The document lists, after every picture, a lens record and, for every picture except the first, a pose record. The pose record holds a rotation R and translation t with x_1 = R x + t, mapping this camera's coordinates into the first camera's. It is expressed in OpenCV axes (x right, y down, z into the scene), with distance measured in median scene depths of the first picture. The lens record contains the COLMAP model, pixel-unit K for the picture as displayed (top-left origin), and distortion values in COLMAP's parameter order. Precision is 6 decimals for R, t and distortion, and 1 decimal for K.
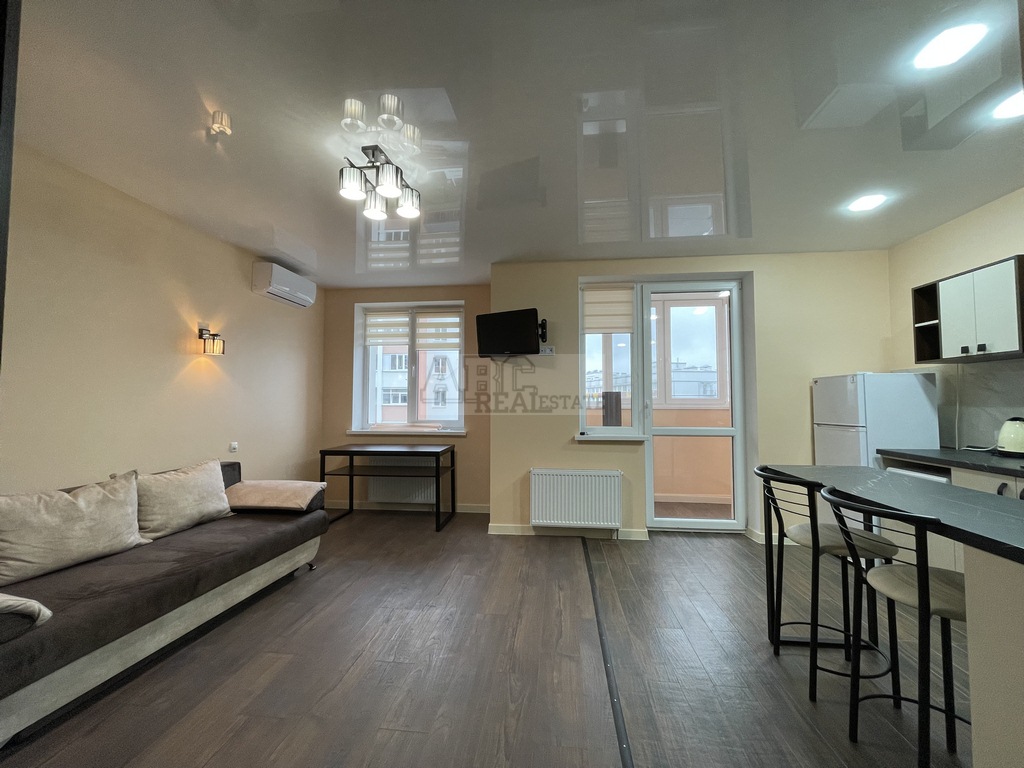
lens RADIAL K [[411.0, 0, 512.0], [0, 411.0, 384.0], [0, 0, 1]] dist [-0.004430, -0.000009]
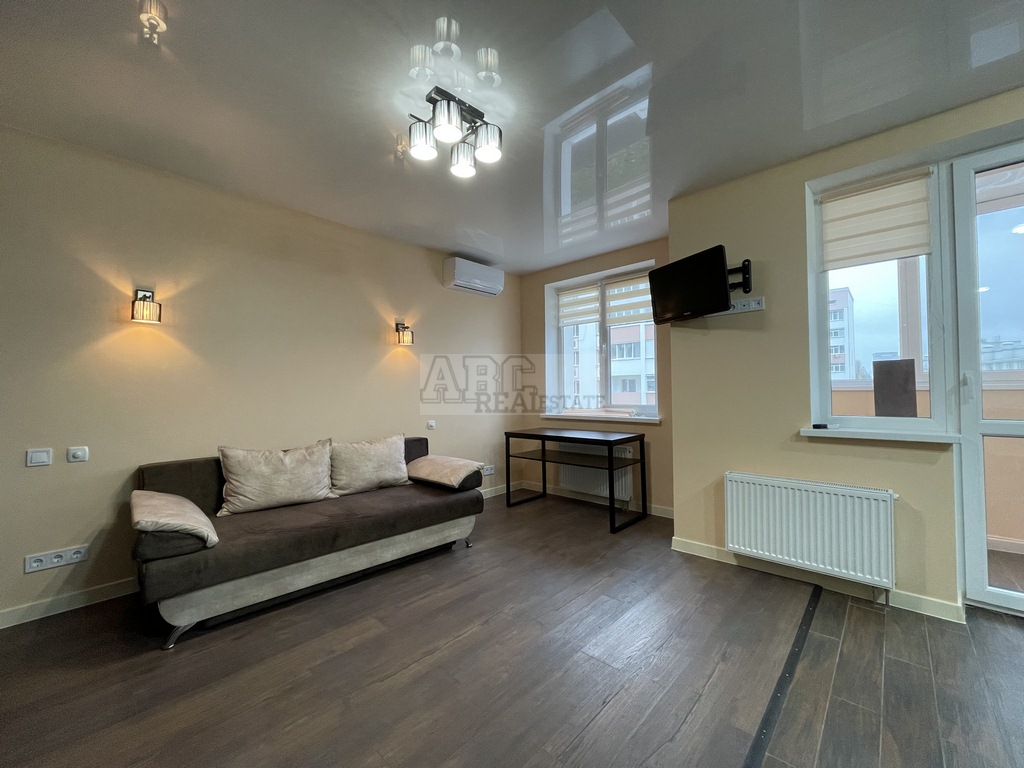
lens RADIAL K [[411.0, 0, 512.0], [0, 411.0, 384.0], [0, 0, 1]] dist [-0.004430, -0.000009]
pose [[0.800411, -0.019193, -0.599145, 0.180746], [0.036757, 0.999178, 0.017096, 0.026984], [0.598324, -0.035706, 0.800458, 0.210913]]
